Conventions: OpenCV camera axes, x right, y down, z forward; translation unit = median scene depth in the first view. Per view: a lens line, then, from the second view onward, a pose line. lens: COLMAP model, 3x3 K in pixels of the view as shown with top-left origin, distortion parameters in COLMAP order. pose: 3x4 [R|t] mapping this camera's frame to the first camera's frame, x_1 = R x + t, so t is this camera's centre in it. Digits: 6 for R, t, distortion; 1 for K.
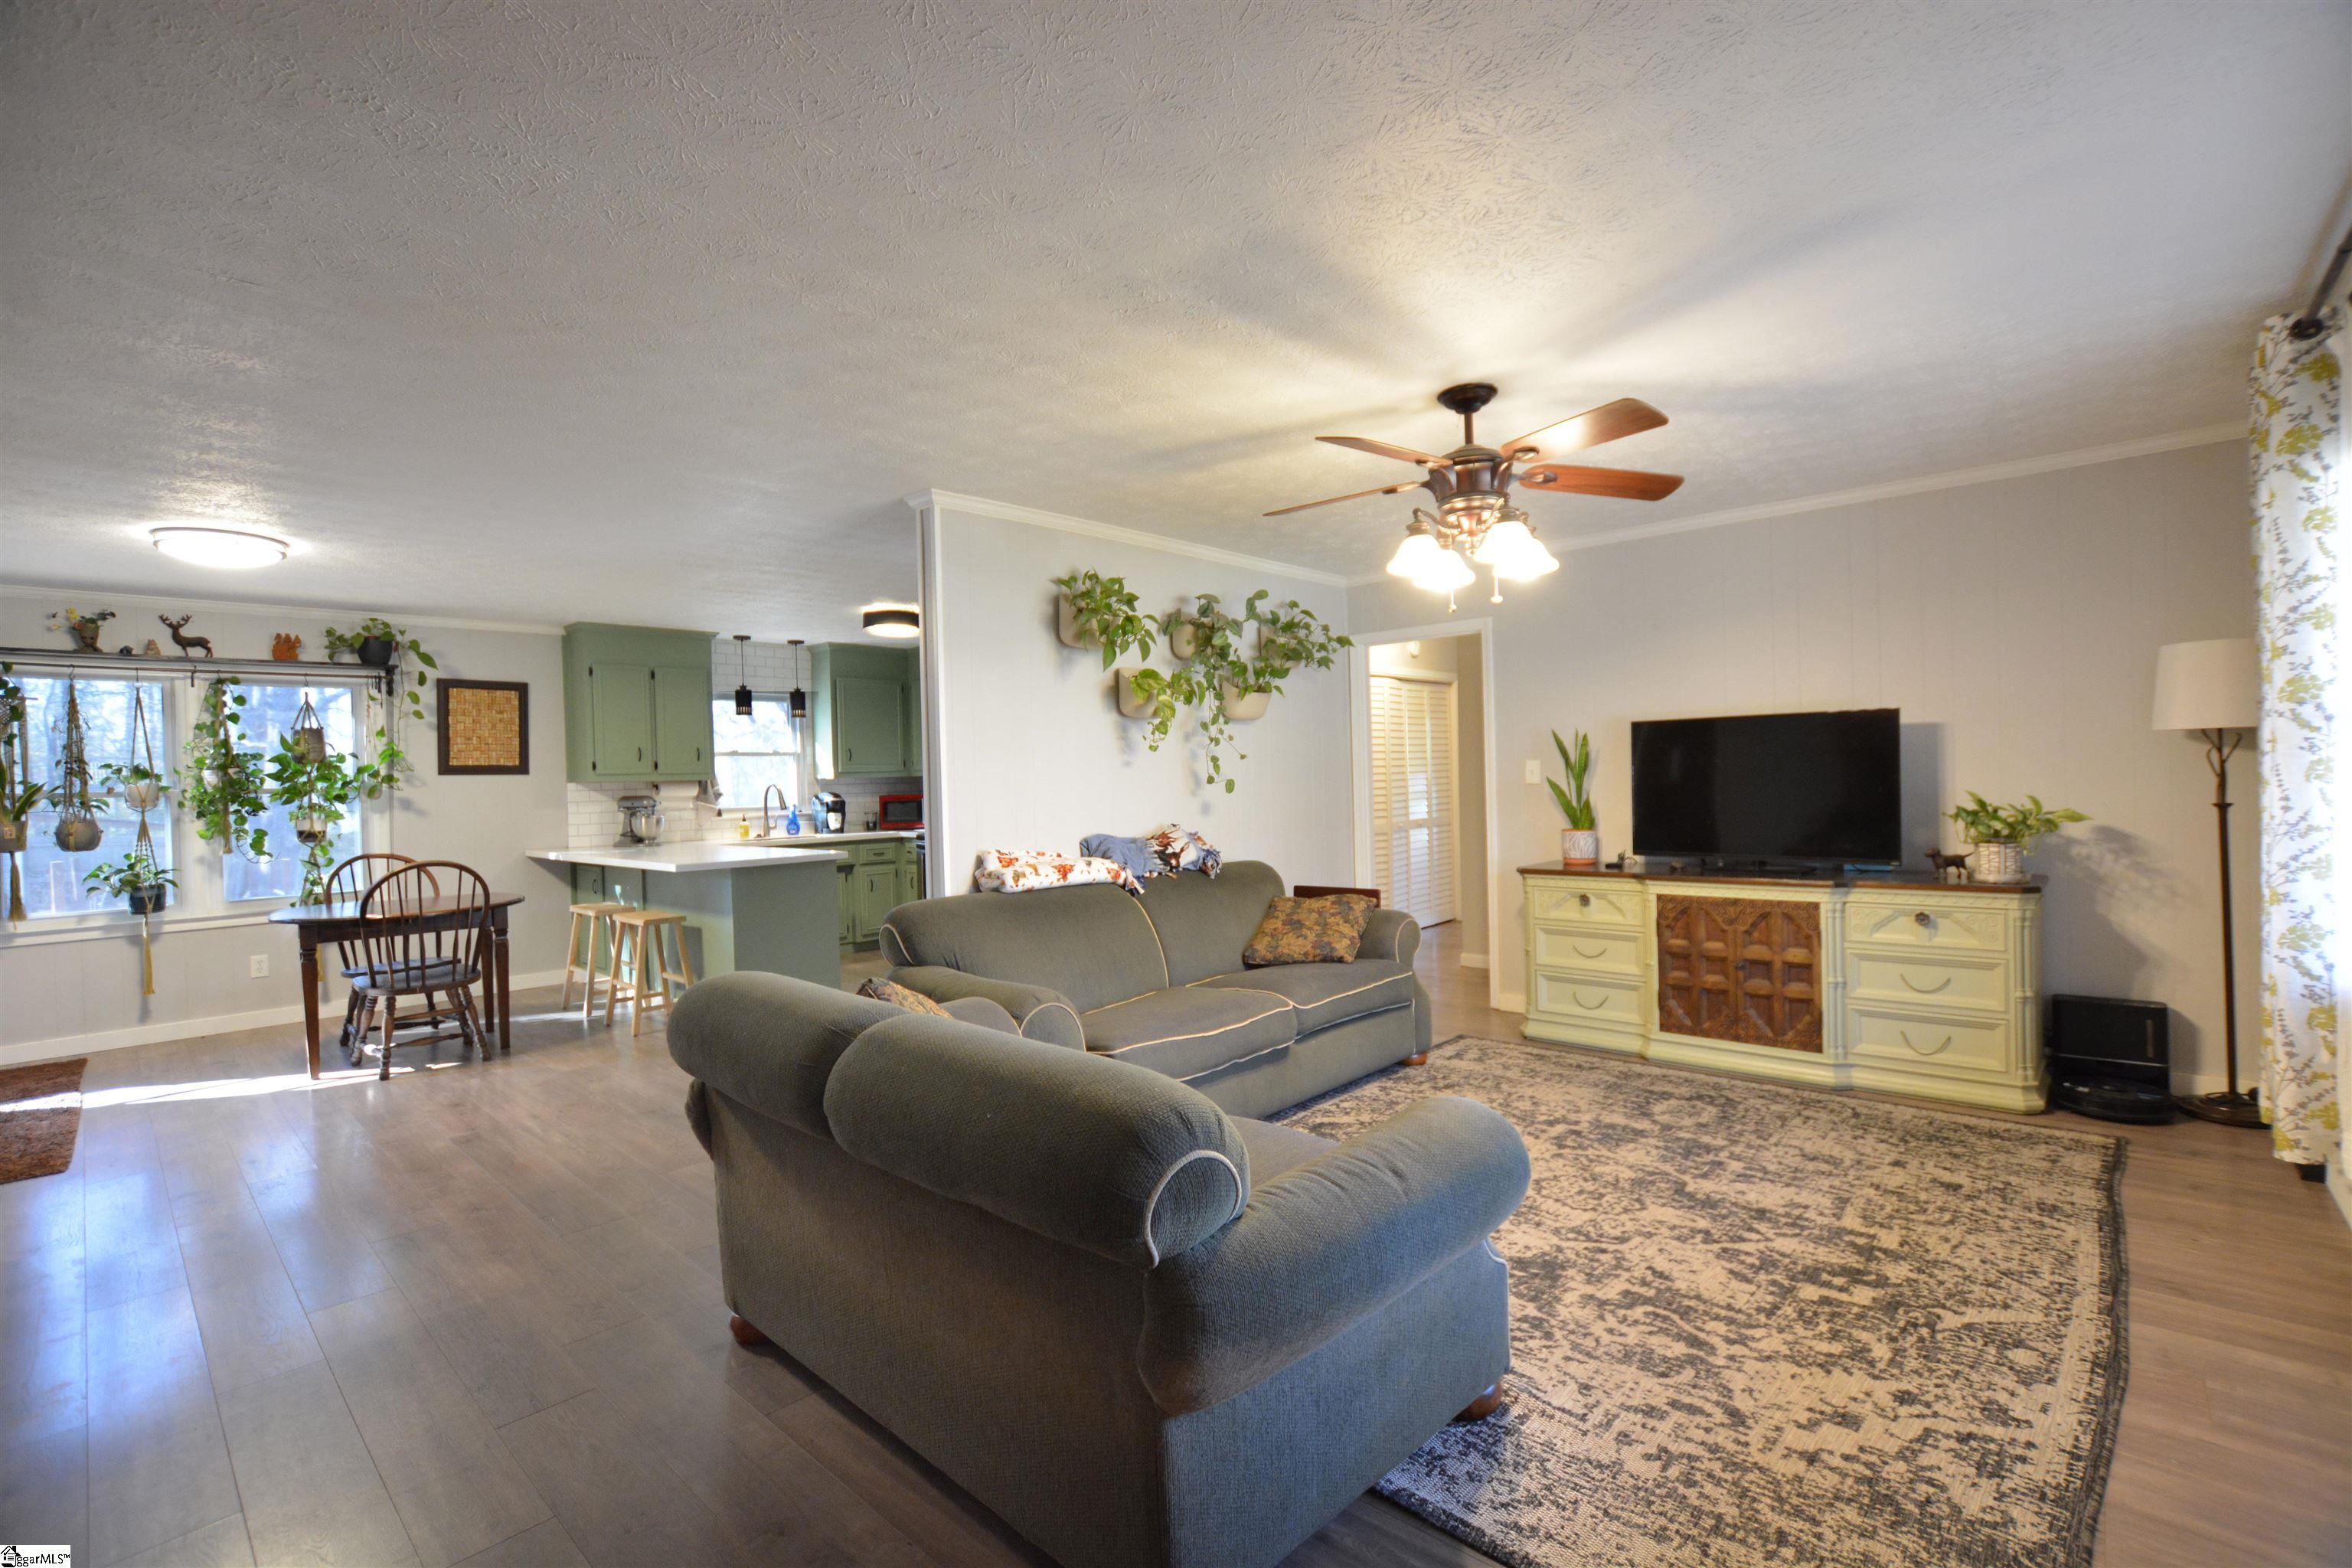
lens RADIAL K [[1035.5, 0, 1176.0], [0, 1035.5, 784.0], [0, 0, 1]] dist [-0.040204, 0.009350]
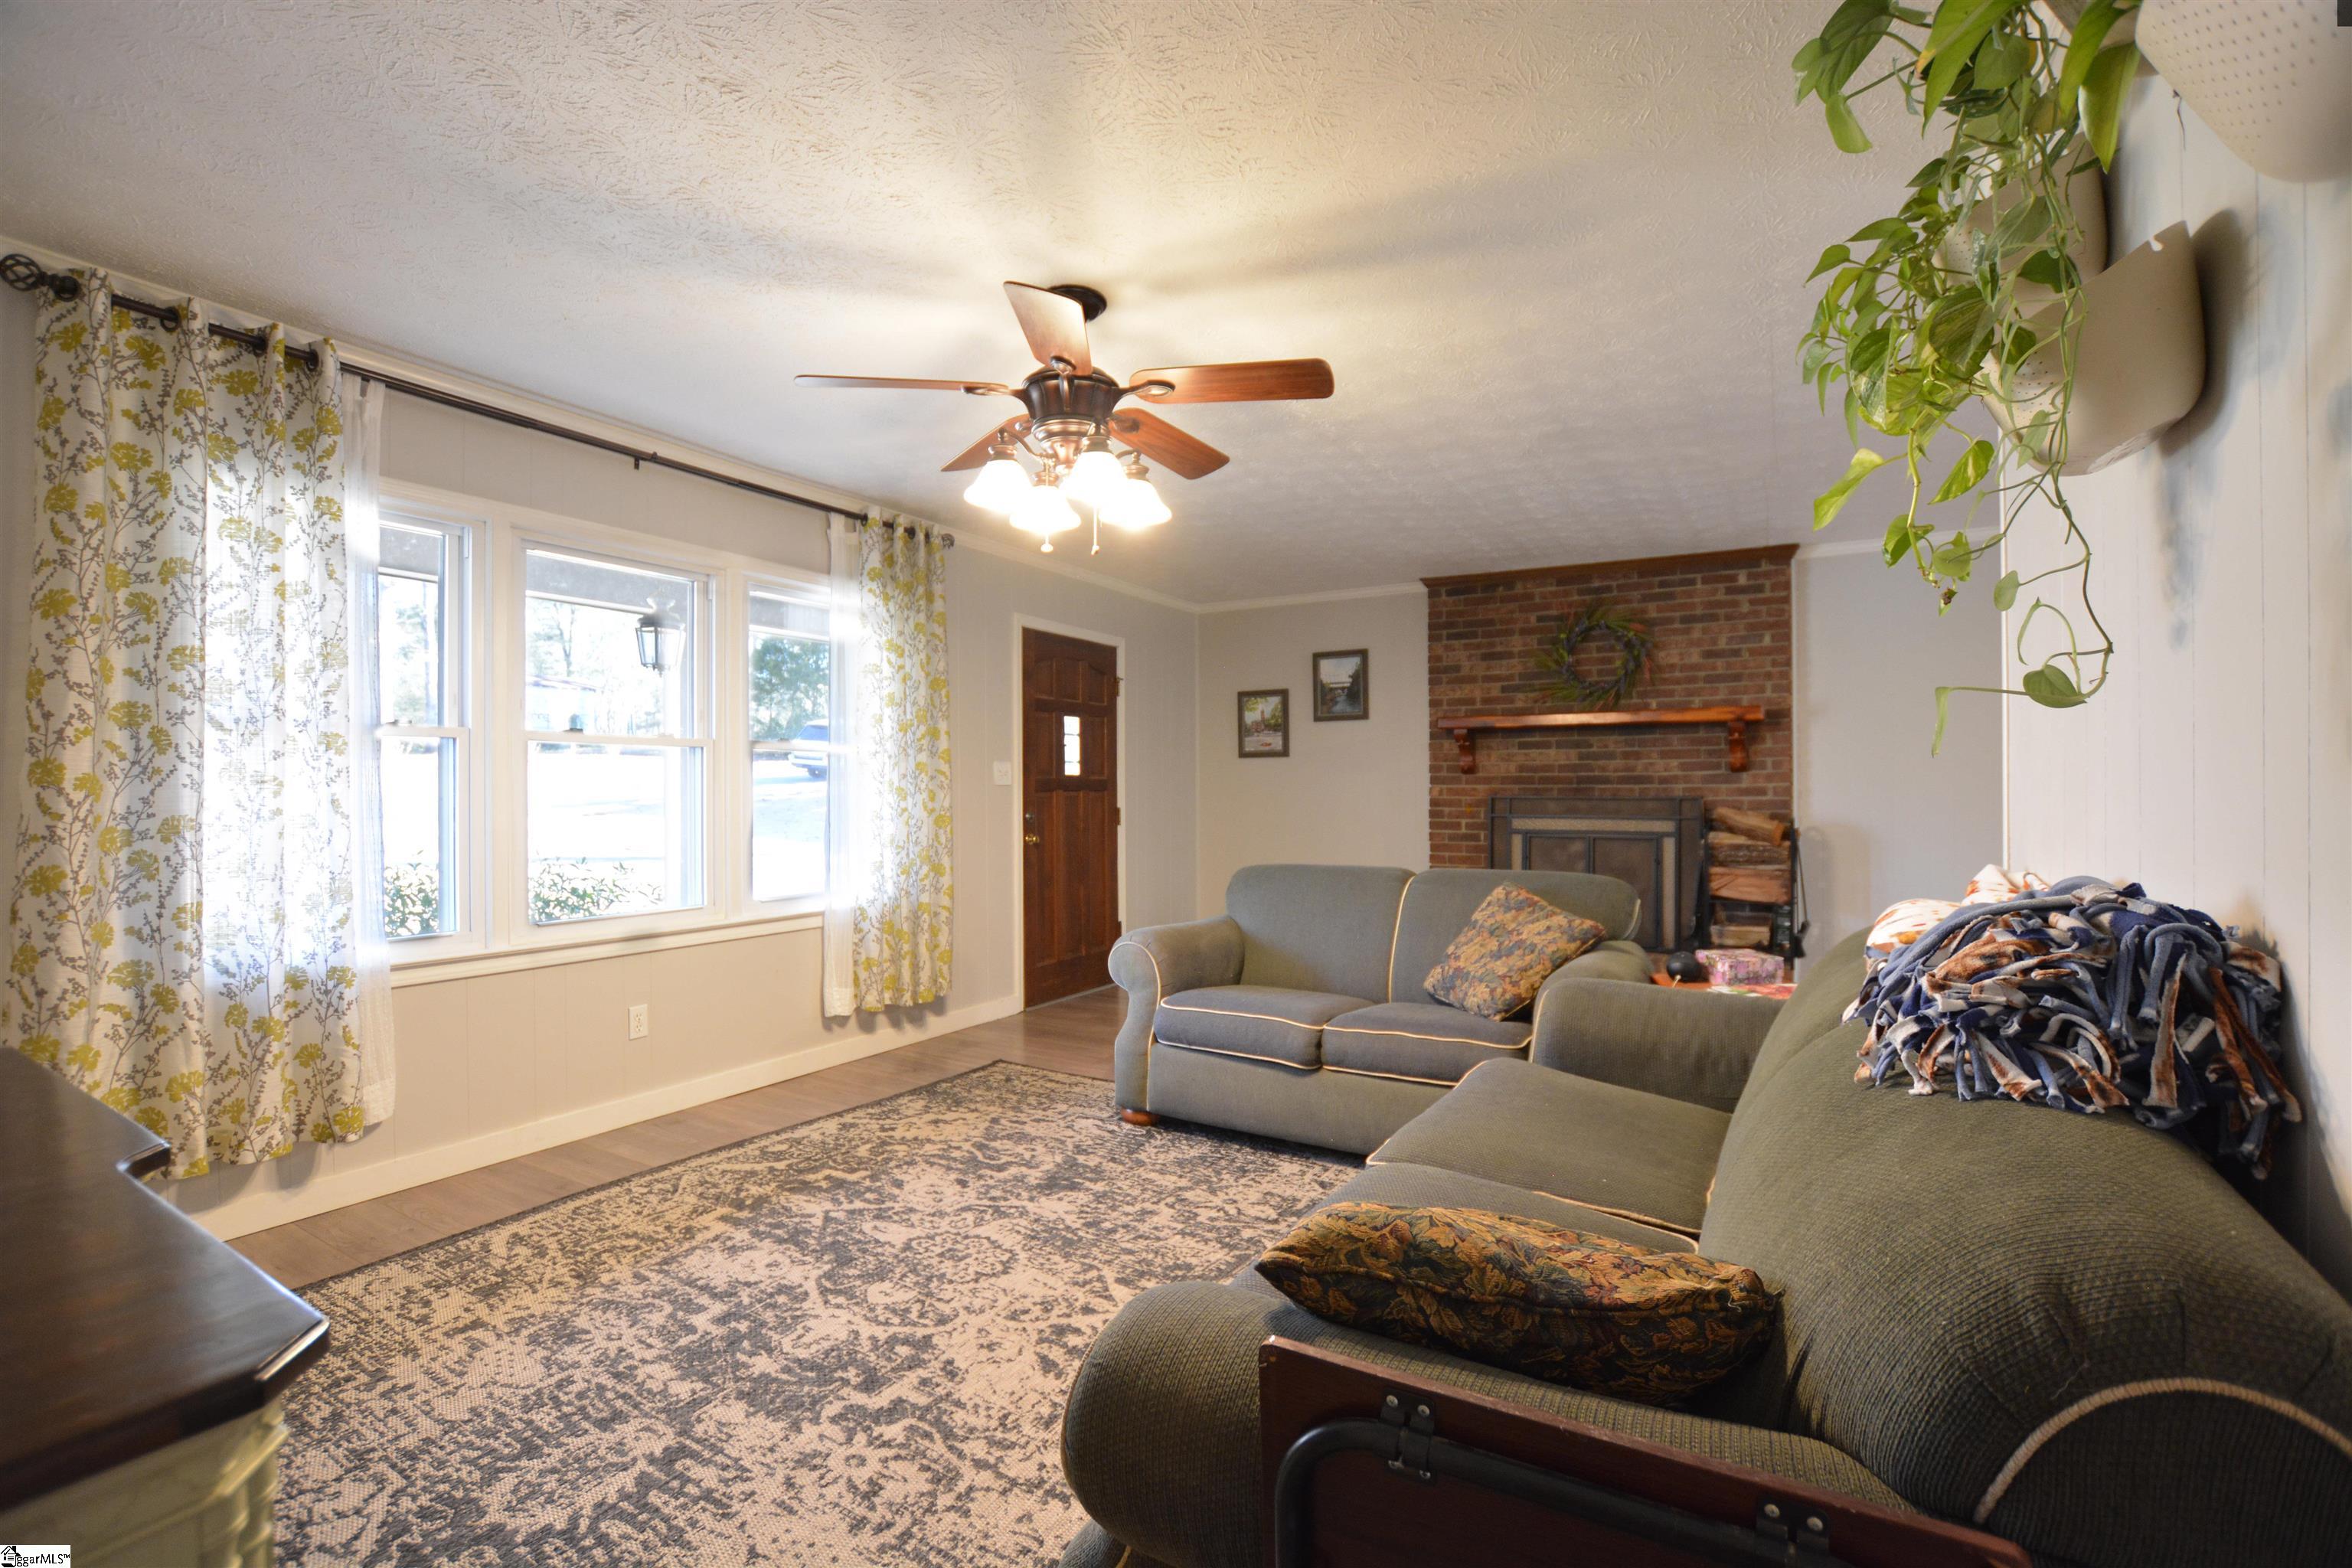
lens RADIAL K [[1035.5, 0, 1176.0], [0, 1035.5, 784.0], [0, 0, 1]] dist [-0.040204, 0.009350]
pose [[-0.977564, 0.030139, -0.208472, 0.276281], [0.029194, 0.999545, 0.007611, 0.009397], [0.208607, 0.001354, -0.977999, 1.314318]]
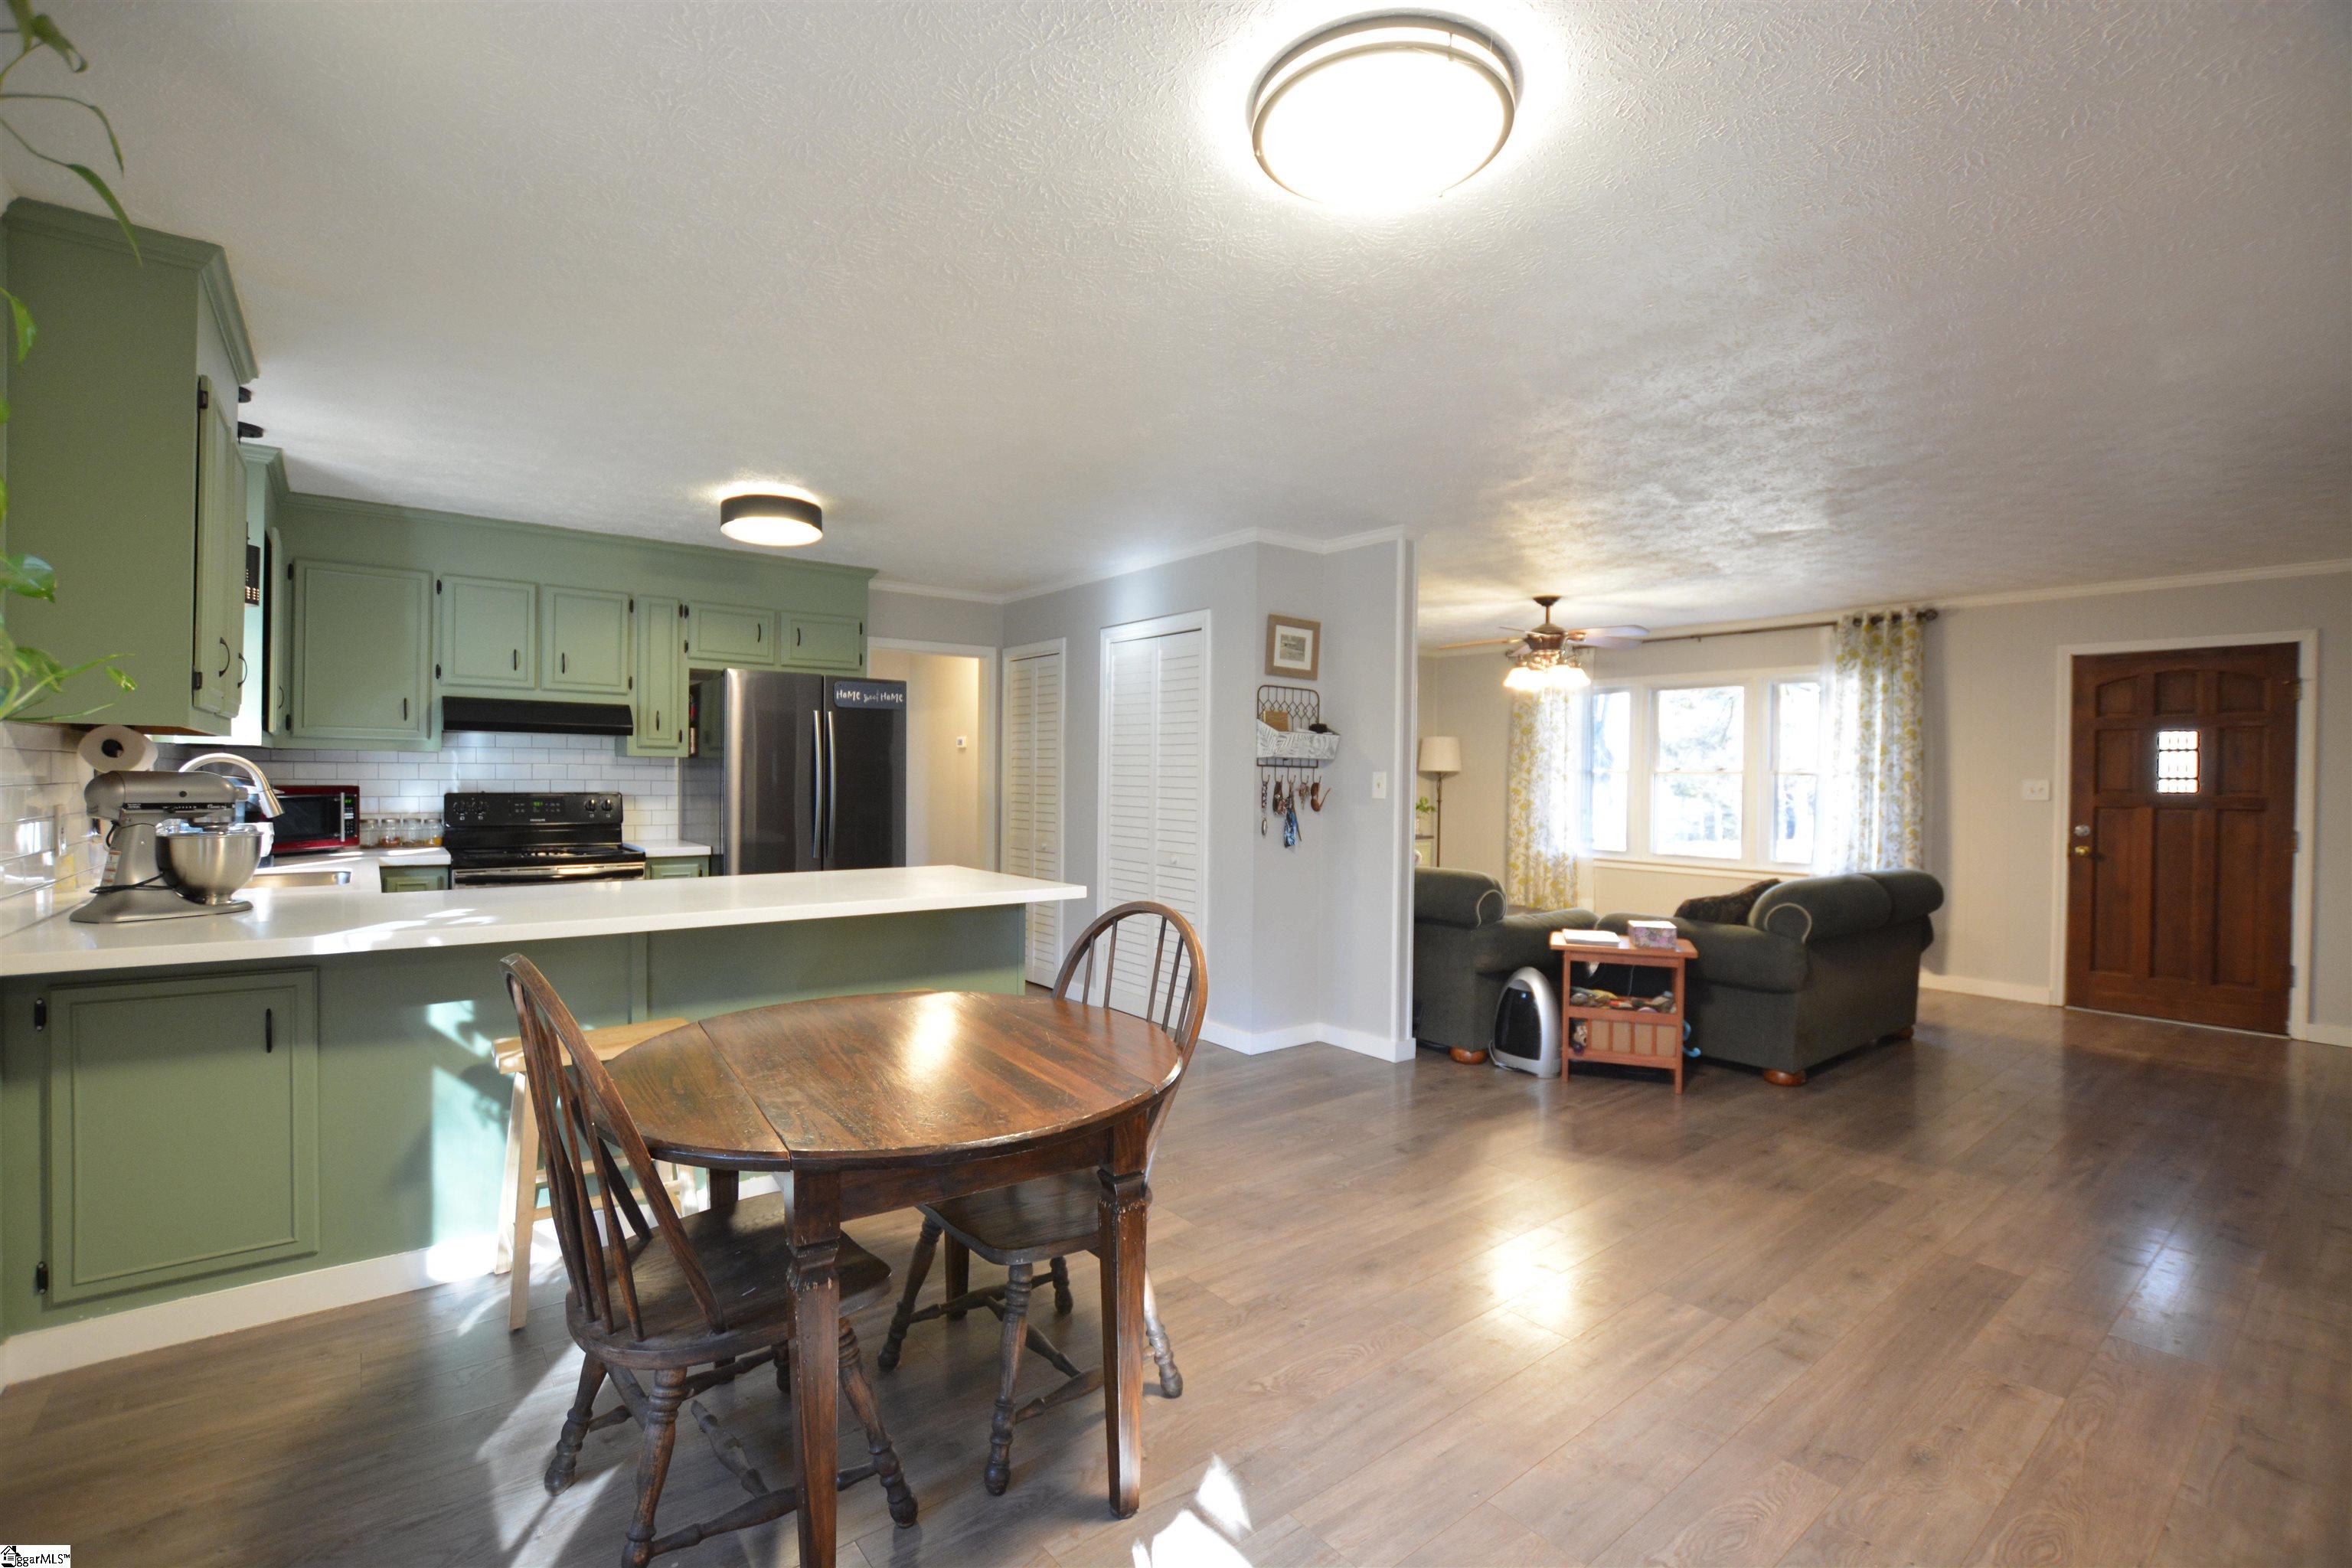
lens RADIAL K [[1035.5, 0, 1176.0], [0, 1035.5, 784.0], [0, 0, 1]] dist [-0.040204, 0.009350]
pose [[0.161639, 0.021398, 0.986618, -1.340189], [-0.010239, 0.999747, -0.020006, 0.030687], [-0.986797, -0.006868, 0.161817, 1.001785]]
